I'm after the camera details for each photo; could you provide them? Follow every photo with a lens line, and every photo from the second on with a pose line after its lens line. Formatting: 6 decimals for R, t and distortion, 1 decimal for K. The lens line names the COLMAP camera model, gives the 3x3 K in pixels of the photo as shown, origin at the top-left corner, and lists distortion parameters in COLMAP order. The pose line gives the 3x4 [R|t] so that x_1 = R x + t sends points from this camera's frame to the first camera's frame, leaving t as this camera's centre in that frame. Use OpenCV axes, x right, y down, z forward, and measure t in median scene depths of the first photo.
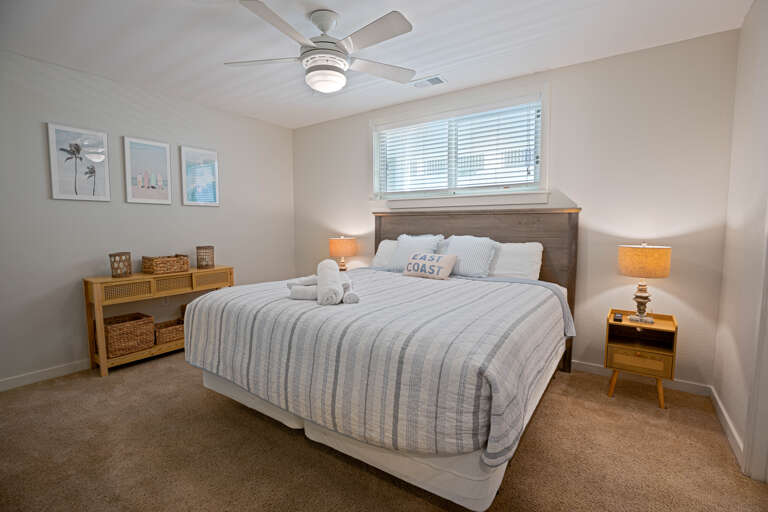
lens RADIAL K [[353.1, 0, 387.1], [0, 353.1, 257.6], [0, 0, 1]] dist [-0.025974, 0.000059]
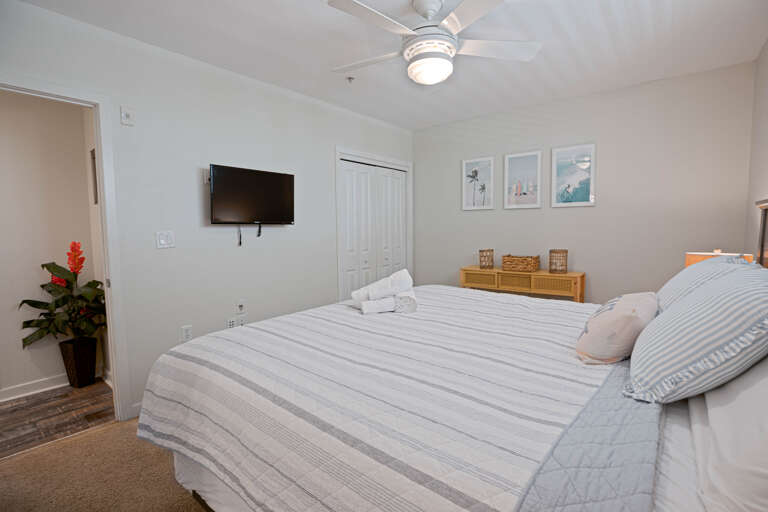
lens RADIAL K [[353.1, 0, 386.1], [0, 353.1, 253.4], [0, 0, 1]] dist [-0.025974, 0.000059]
pose [[-0.051289, 0.073792, -0.995954, 0.487846], [-0.079976, 0.993760, 0.077748, -0.063617], [0.995476, 0.083640, -0.045067, 0.625182]]
